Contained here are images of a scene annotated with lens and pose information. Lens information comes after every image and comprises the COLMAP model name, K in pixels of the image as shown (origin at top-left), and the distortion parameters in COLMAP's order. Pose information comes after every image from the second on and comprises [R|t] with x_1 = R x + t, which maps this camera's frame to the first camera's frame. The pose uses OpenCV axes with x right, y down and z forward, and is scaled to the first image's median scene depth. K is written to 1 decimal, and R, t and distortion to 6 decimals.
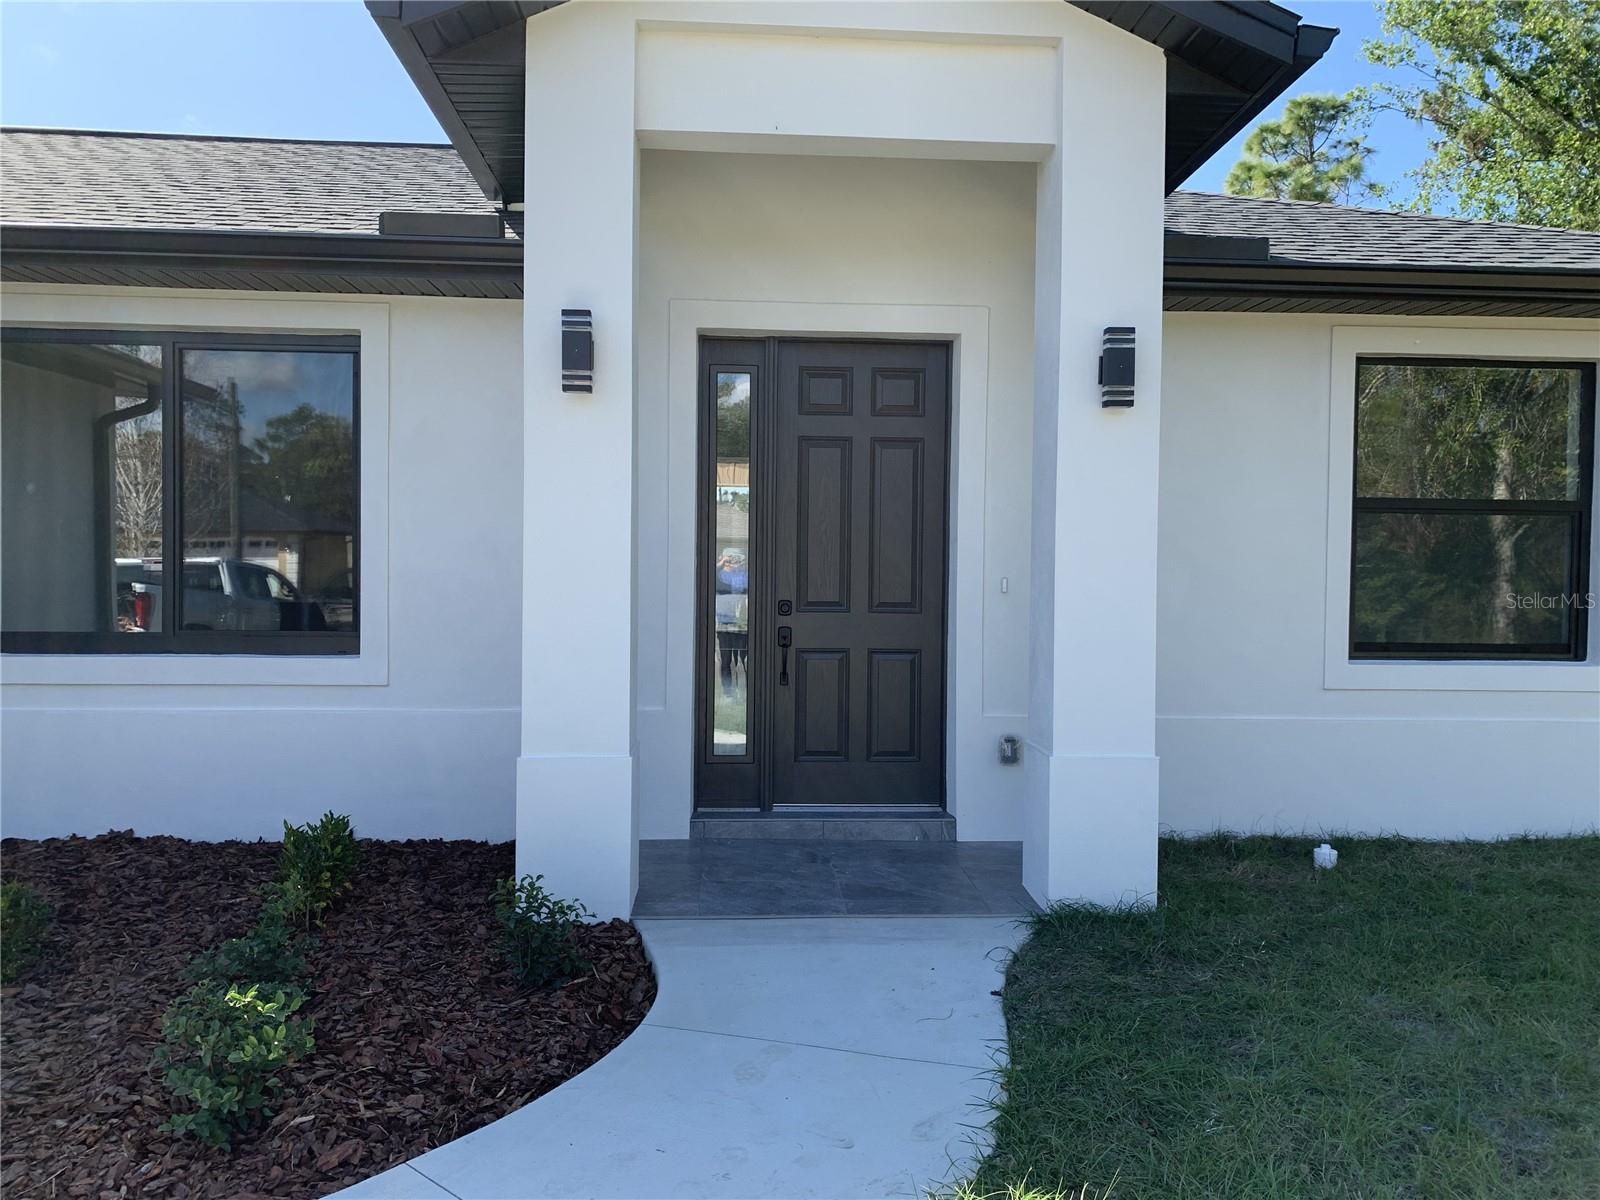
lens RADIAL K [[1220.0, 0, 803.4], [0, 1220.0, 595.9], [0, 0, 1]] dist [0.040192, -0.058402]
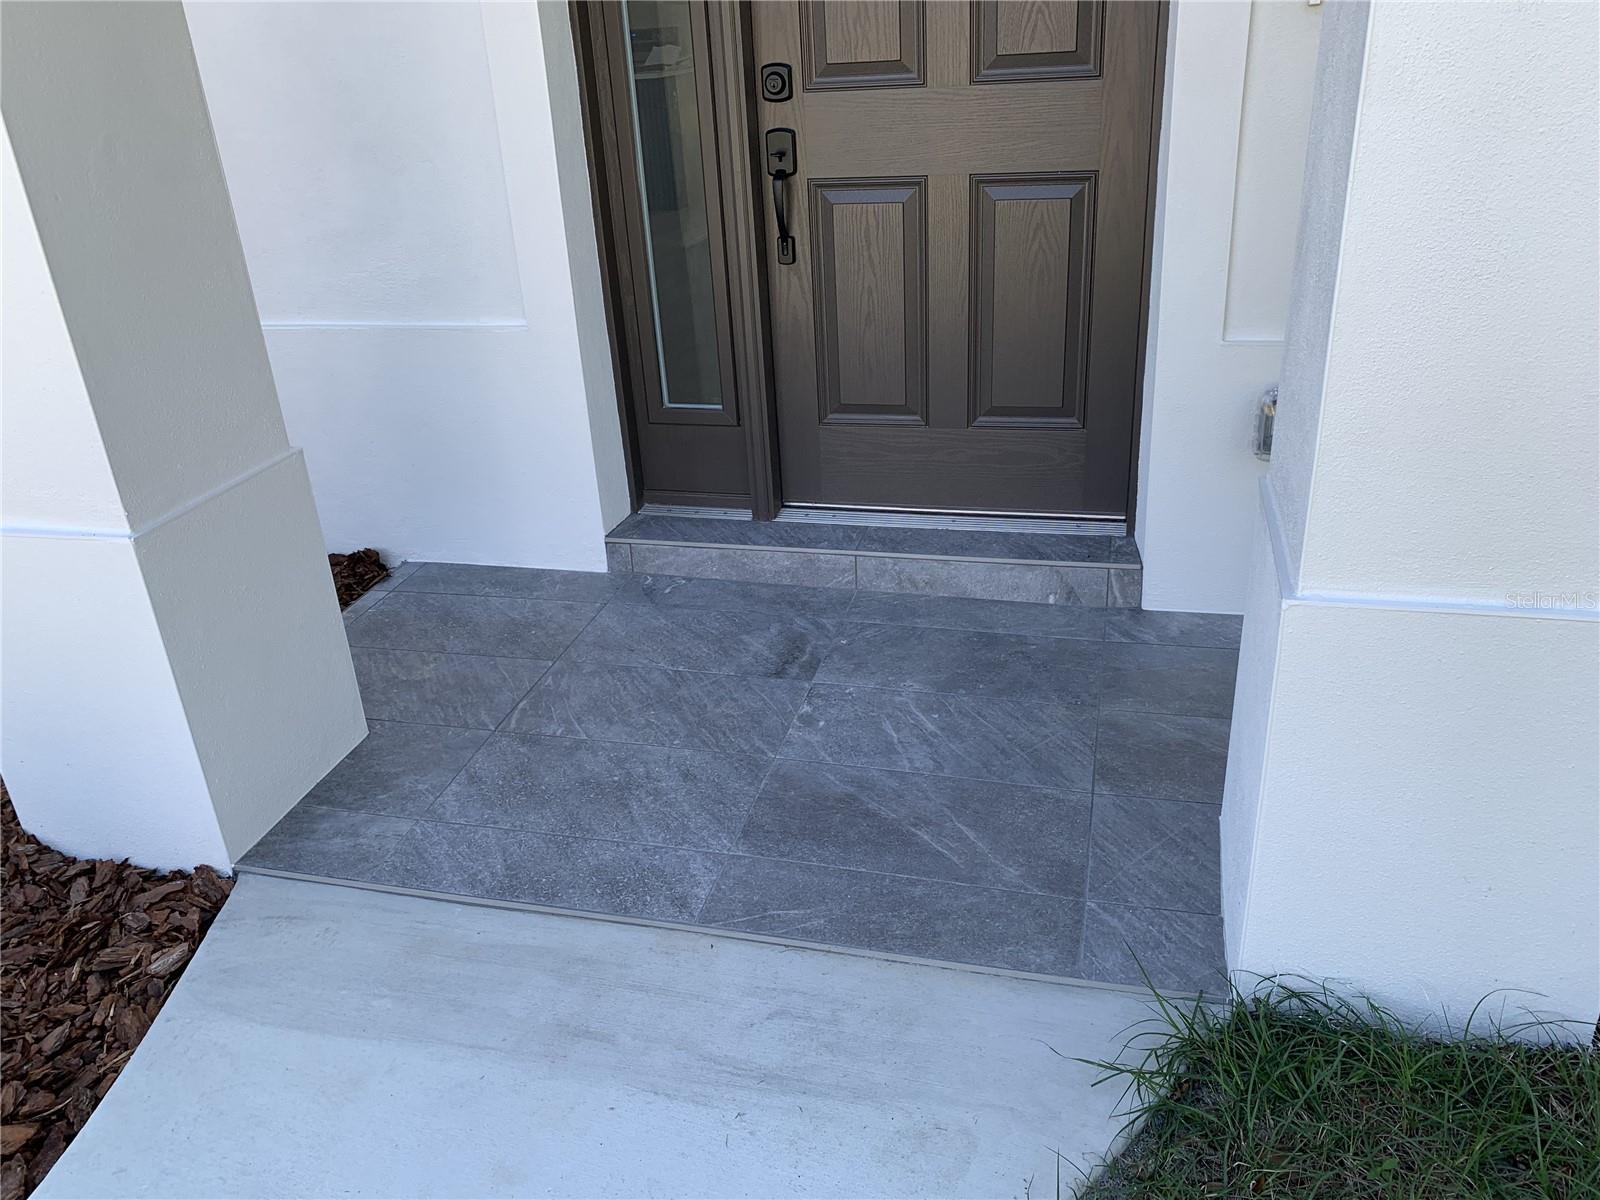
lens RADIAL K [[1220.0, 0, 800.1], [0, 1220.0, 594.6], [0, 0, 1]] dist [0.040192, -0.058402]
pose [[0.948671, 0.071349, -0.308112, 0.142075], [0.058135, 0.918280, 0.391640, 0.006442], [0.310876, -0.389450, 0.866998, 0.547900]]
